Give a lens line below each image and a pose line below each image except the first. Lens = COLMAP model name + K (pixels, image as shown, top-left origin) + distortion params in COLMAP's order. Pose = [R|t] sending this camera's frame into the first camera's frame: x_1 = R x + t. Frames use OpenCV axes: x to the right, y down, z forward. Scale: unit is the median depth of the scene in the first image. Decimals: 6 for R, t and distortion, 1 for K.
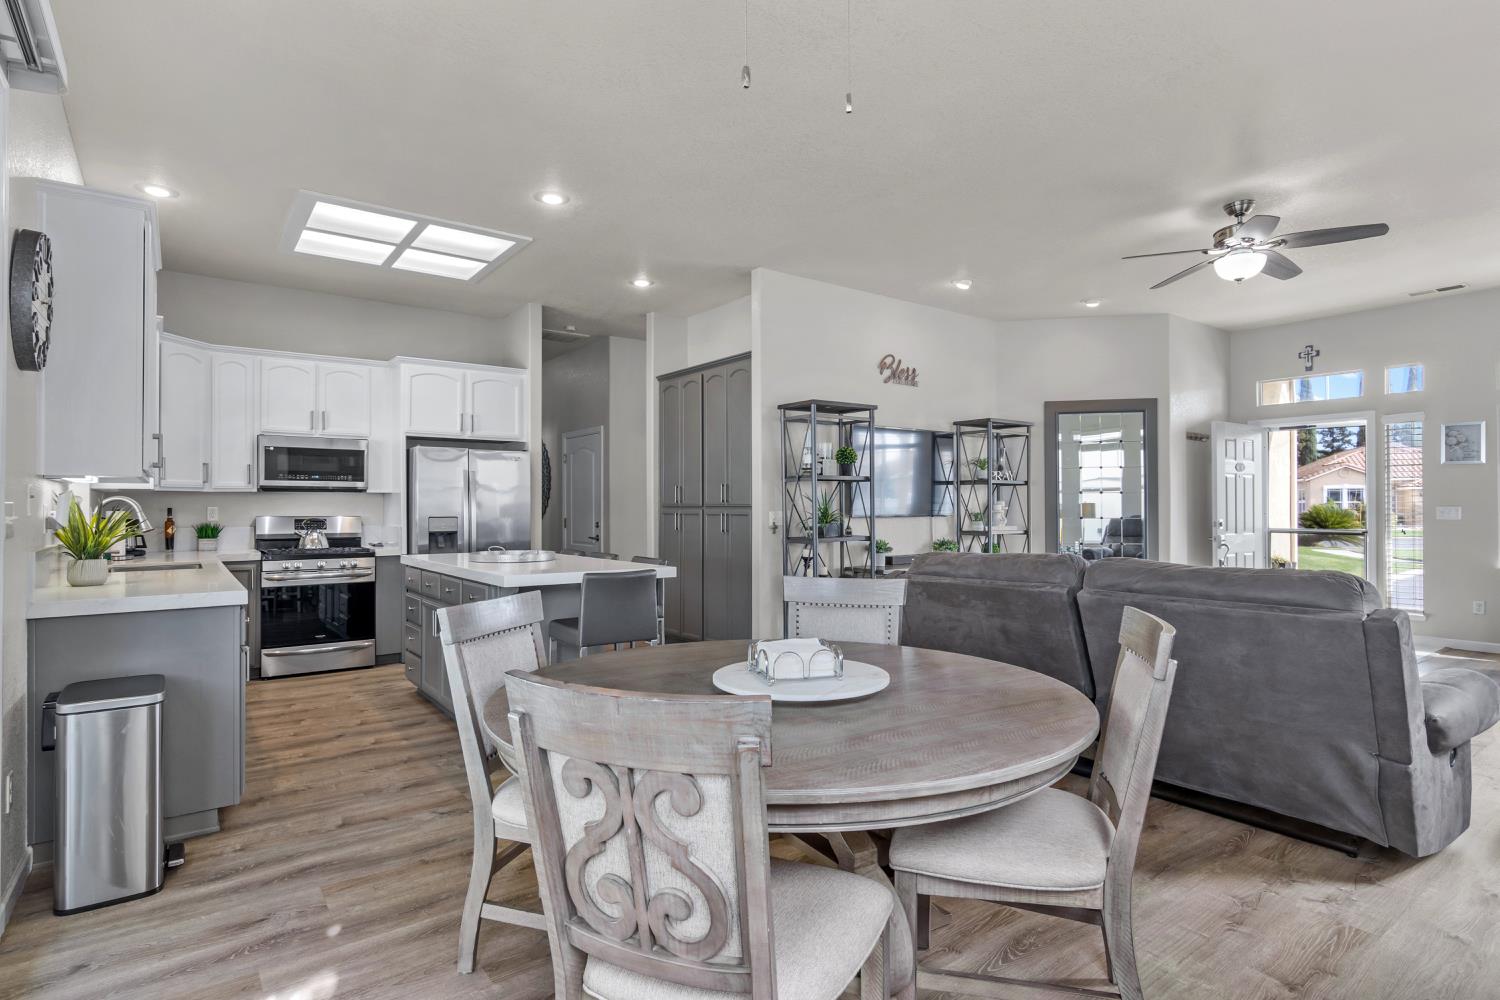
lens RADIAL K [[776.6, 0, 744.8], [0, 776.6, 505.9], [0, 0, 1]] dist [-0.002226, 0.000492]
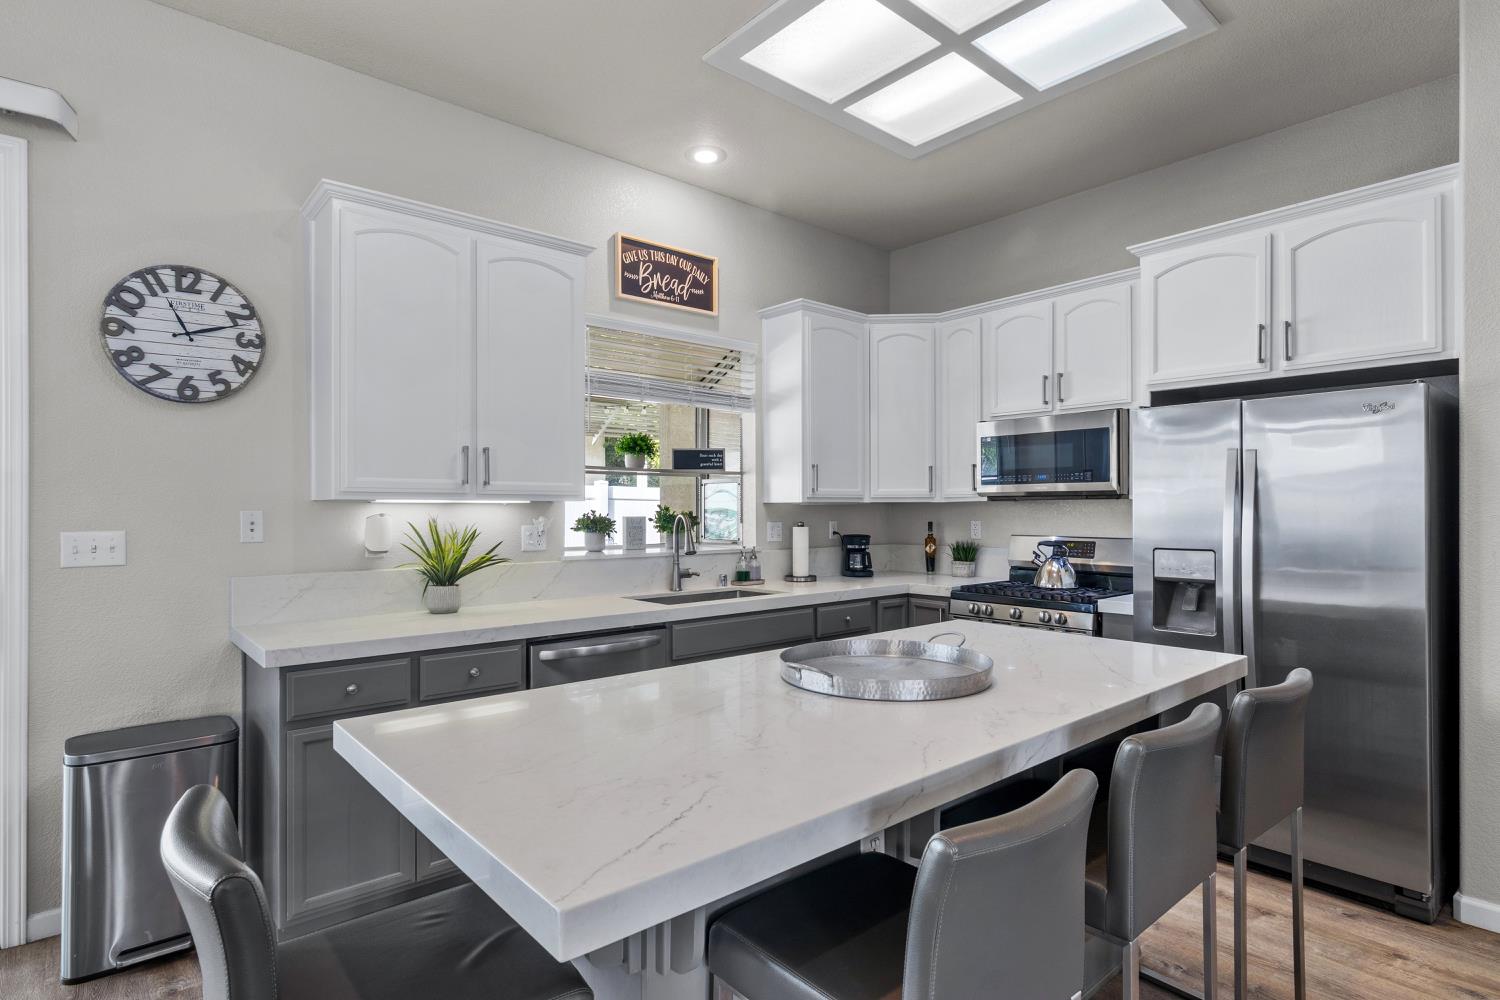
lens RADIAL K [[776.6, 0, 744.8], [0, 776.6, 505.9], [0, 0, 1]] dist [-0.002226, 0.000492]
pose [[0.079851, -0.000266, -0.996807, 0.041695], [0.005164, 0.999987, 0.000147, -0.008762], [0.996793, -0.005159, 0.079851, 0.414409]]
